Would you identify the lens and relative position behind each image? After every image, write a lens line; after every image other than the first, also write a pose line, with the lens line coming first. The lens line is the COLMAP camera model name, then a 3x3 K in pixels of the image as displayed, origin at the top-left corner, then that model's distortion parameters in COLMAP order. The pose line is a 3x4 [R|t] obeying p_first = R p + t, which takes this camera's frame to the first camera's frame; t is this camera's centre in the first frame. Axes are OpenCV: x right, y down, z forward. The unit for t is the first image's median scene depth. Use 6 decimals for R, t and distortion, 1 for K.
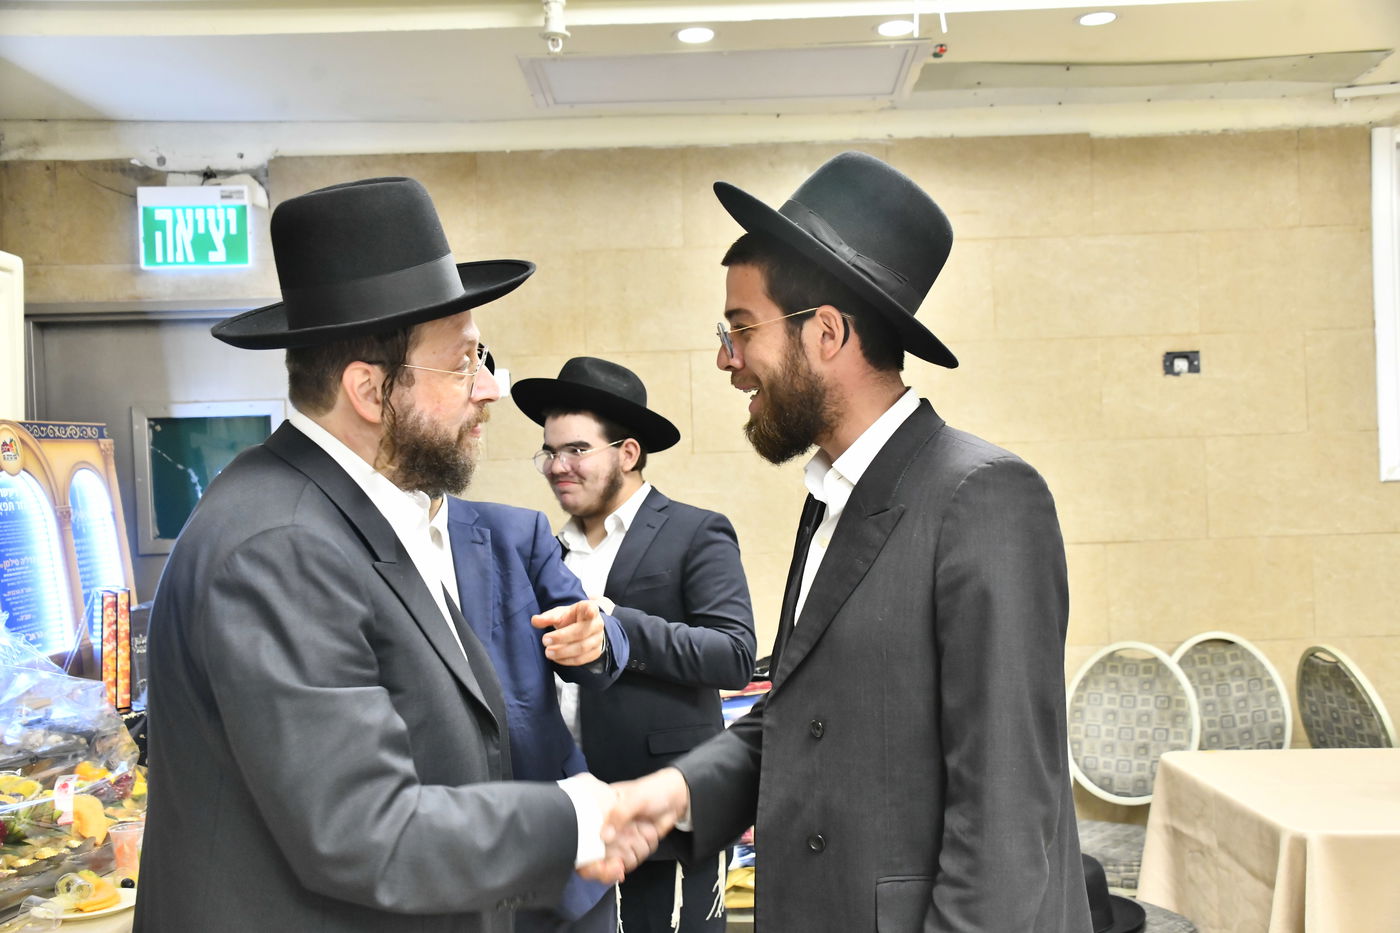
lens RADIAL K [[1462.8, 0, 707.1], [0, 1462.8, 477.3], [0, 0, 1]] dist [0.063059, 0.000000]
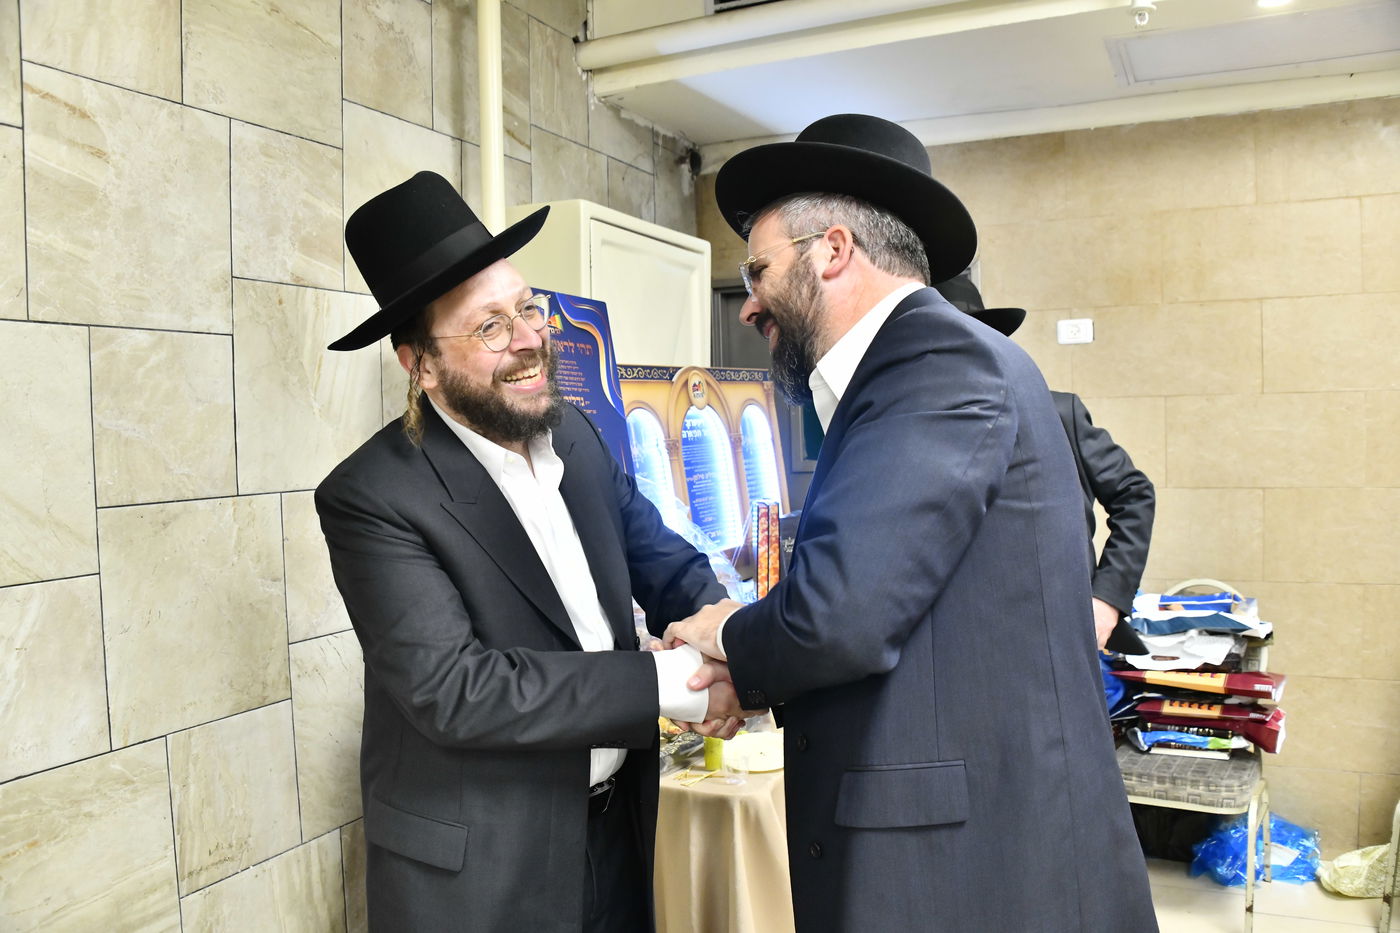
lens RADIAL K [[1096.7, 0, 706.8], [0, 1096.7, 480.5], [0, 0, 1]] dist [-0.153672, 0.075693]
pose [[0.896479, 0.031839, -0.441941, -0.031260], [-0.004586, 0.998028, 0.062598, 0.000628], [0.443062, -0.054092, 0.894857, 0.116205]]
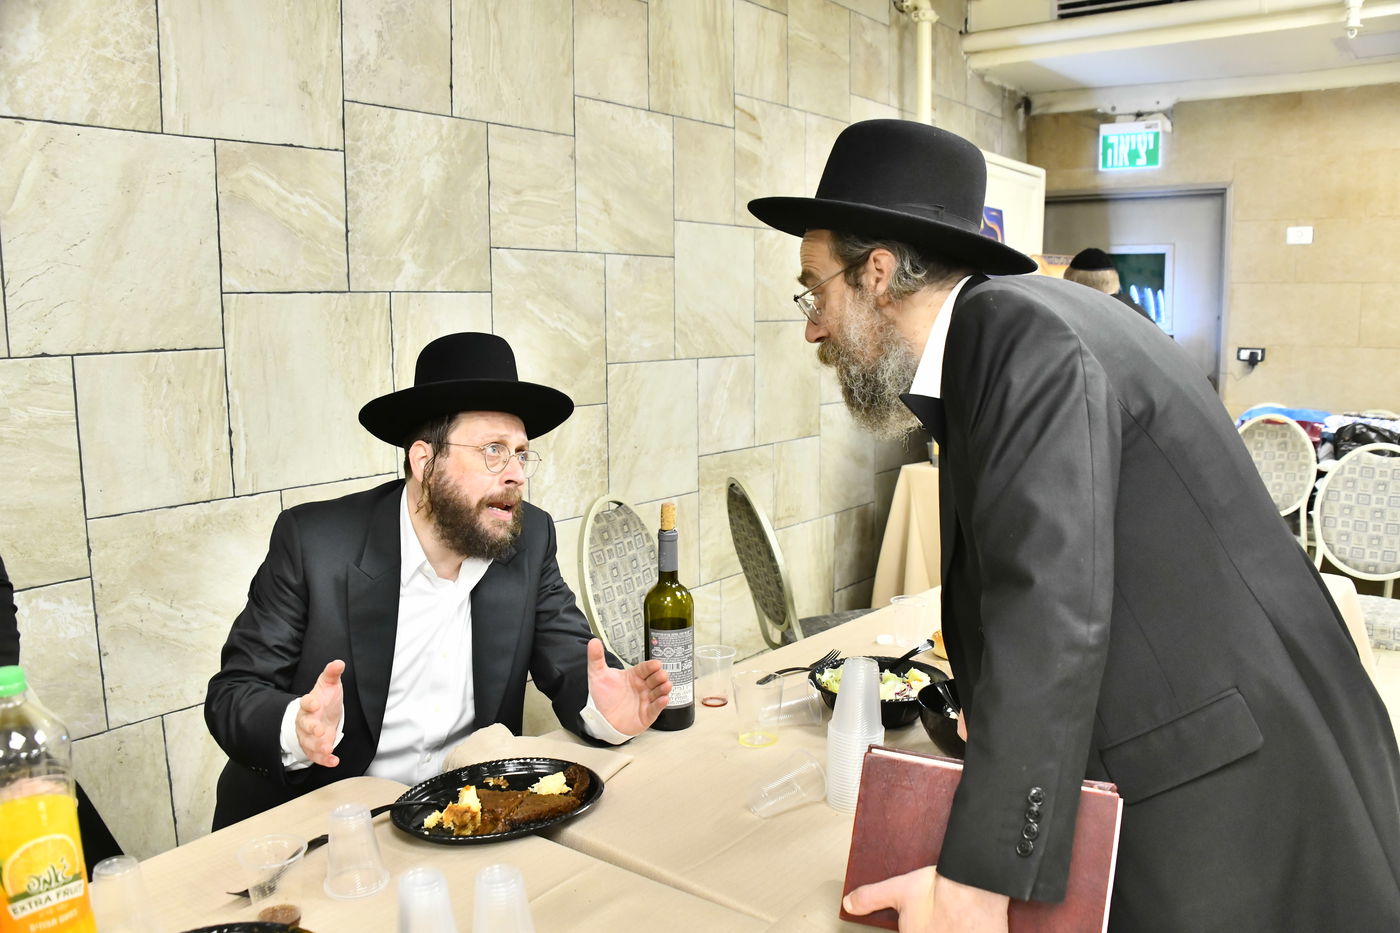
lens RADIAL K [[1096.7, 0, 708.8], [0, 1096.7, 474.9], [0, 0, 1]] dist [-0.153672, 0.075693]
pose [[0.782492, 0.119839, -0.611020, 0.079360], [-0.019133, 0.985469, 0.168777, 0.014359], [0.622367, -0.120376, 0.773414, -0.336674]]
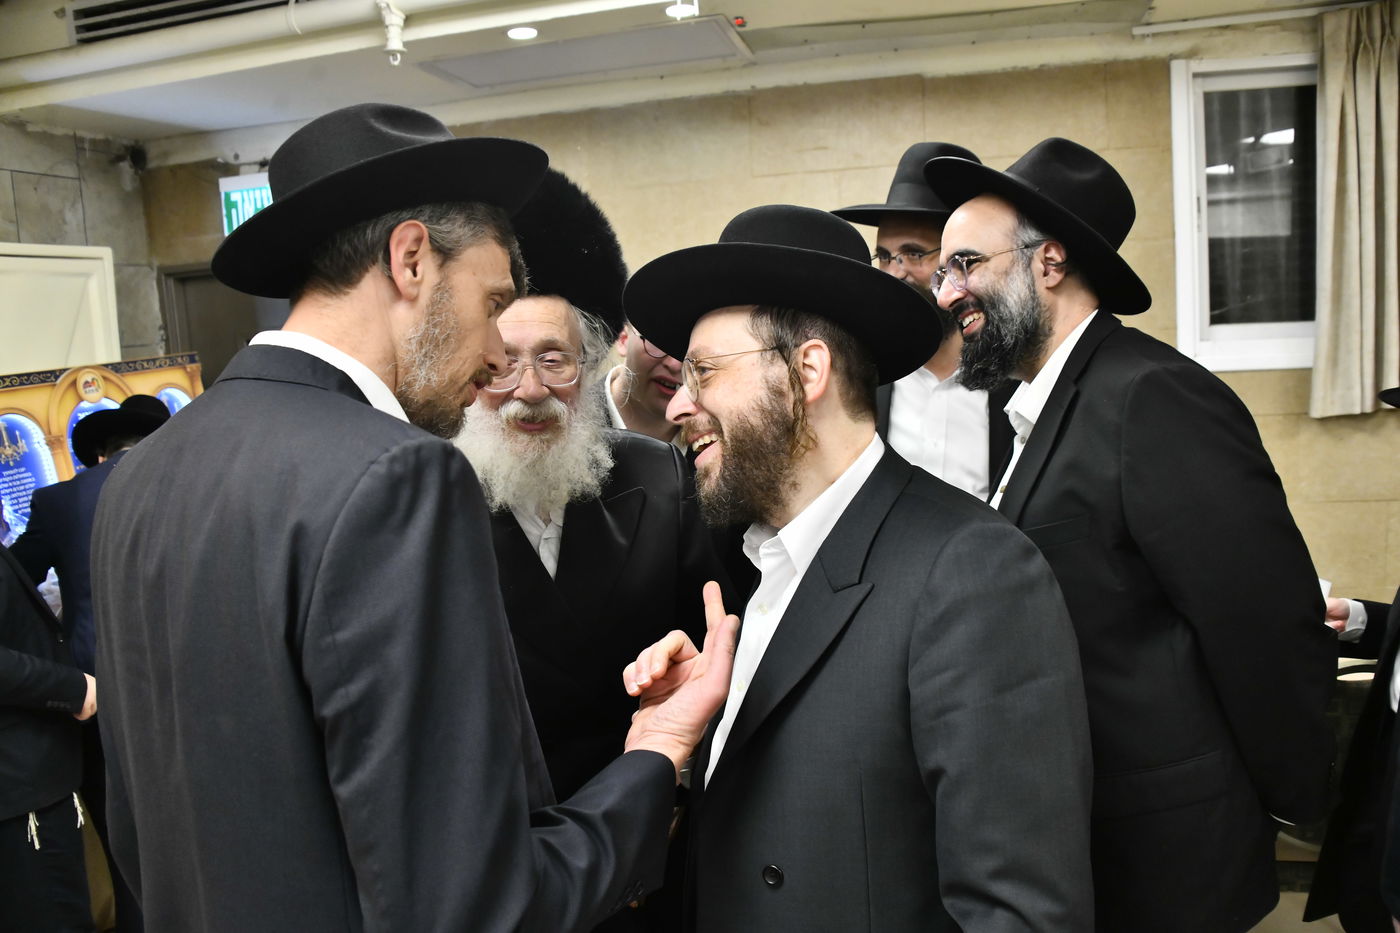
lens RADIAL K [[1096.7, 0, 723.8], [0, 1096.7, 459.8], [0, 0, 1]] dist [-0.153672, 0.075693]
pose [[0.970889, 0.005230, -0.239472, 0.313173], [0.030937, 0.988650, 0.147018, -0.063805], [0.237523, -0.150147, 0.959708, 0.114584]]
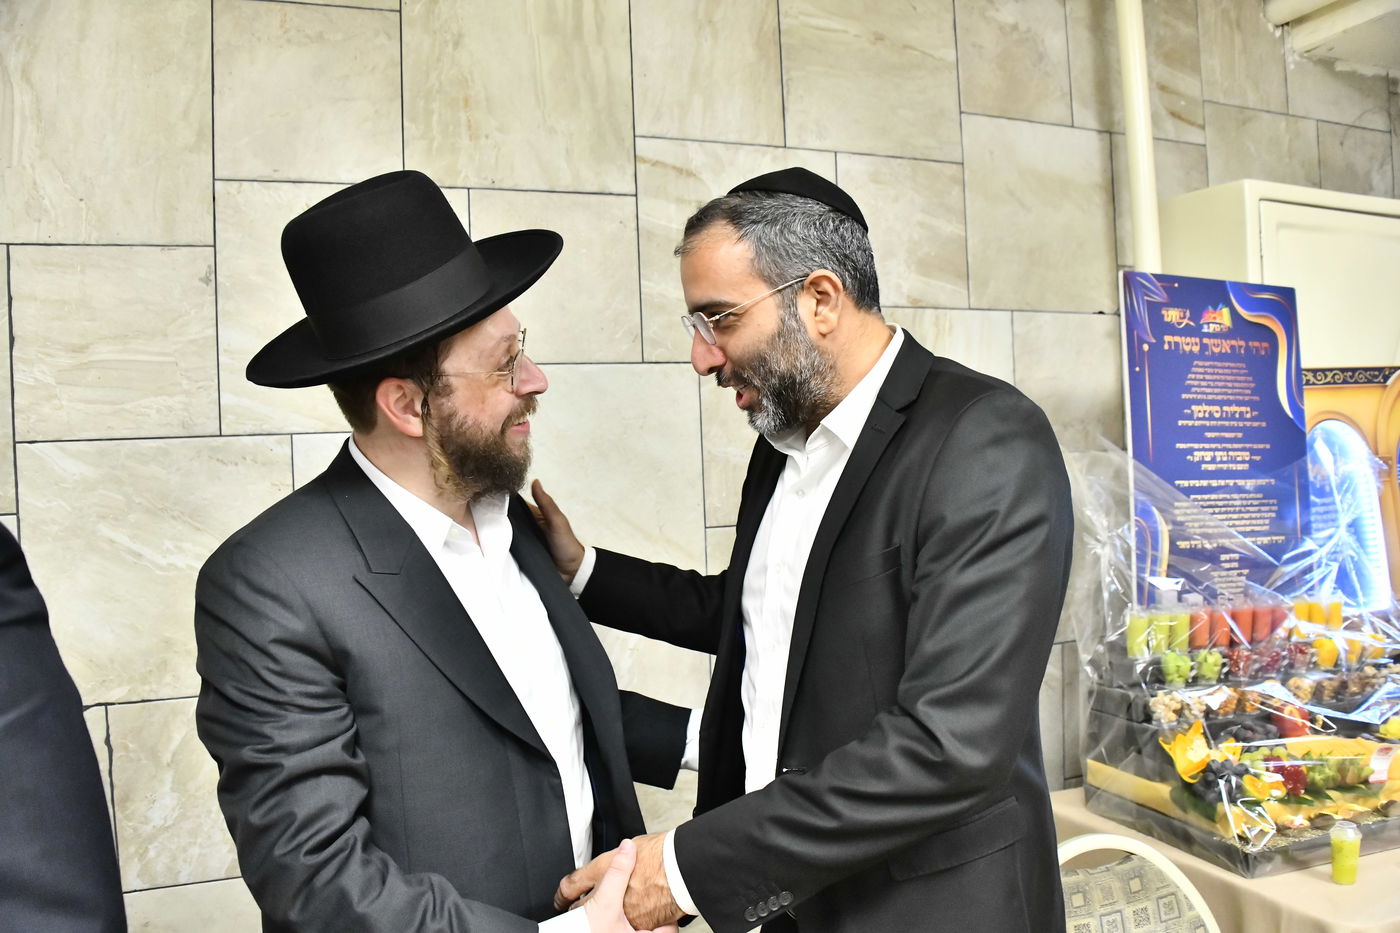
lens RADIAL K [[1096.7, 0, 722.0], [0, 1096.7, 475.9], [0, 0, 1]] dist [-0.153672, 0.075693]
pose [[0.372516, 0.037397, -0.927272, 0.017616], [0.026783, 0.998338, 0.051023, -0.008679], [0.927639, -0.043842, 0.370895, 0.215946]]
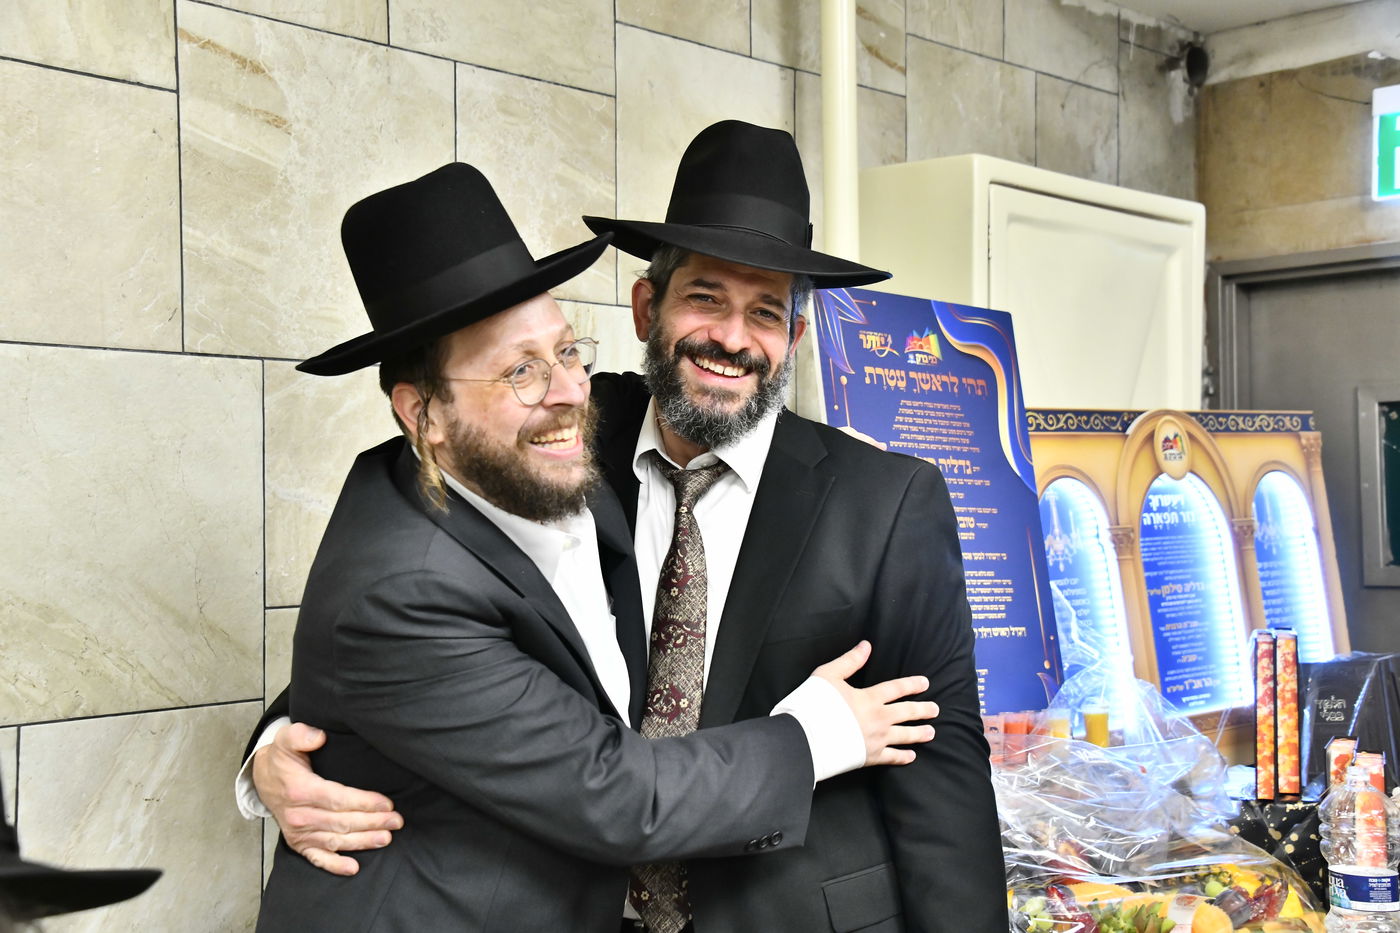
lens RADIAL K [[1851.9, 0, 692.5], [0, 1851.9, 479.9], [0, 0, 1]] dist [0.197641, 0.000000]
pose [[0.719998, 0.014945, -0.693815, 0.036468], [-0.012896, 0.999884, 0.008156, -0.004611], [0.693857, 0.003075, 0.720107, 0.073908]]
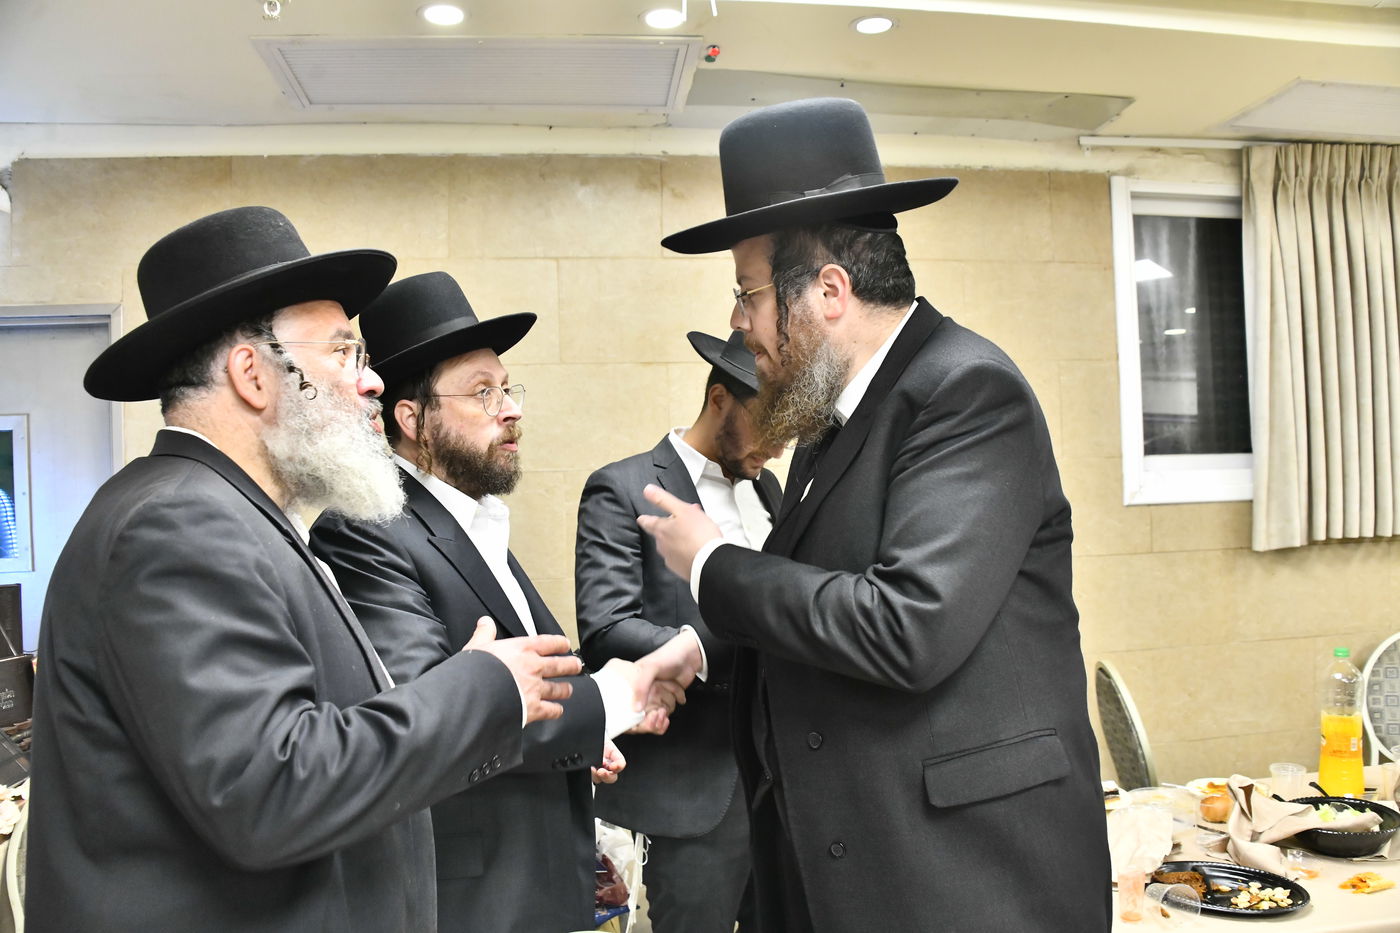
lens RADIAL K [[1096.7, 0, 706.5], [0, 1096.7, 468.0], [0, 0, 1]] dist [-0.153672, 0.075693]
pose [[0.990374, 0.007167, 0.138228, 0.054228], [-0.005355, 0.999895, -0.013477, -0.012327], [-0.138310, 0.012607, 0.990309, 0.285766]]
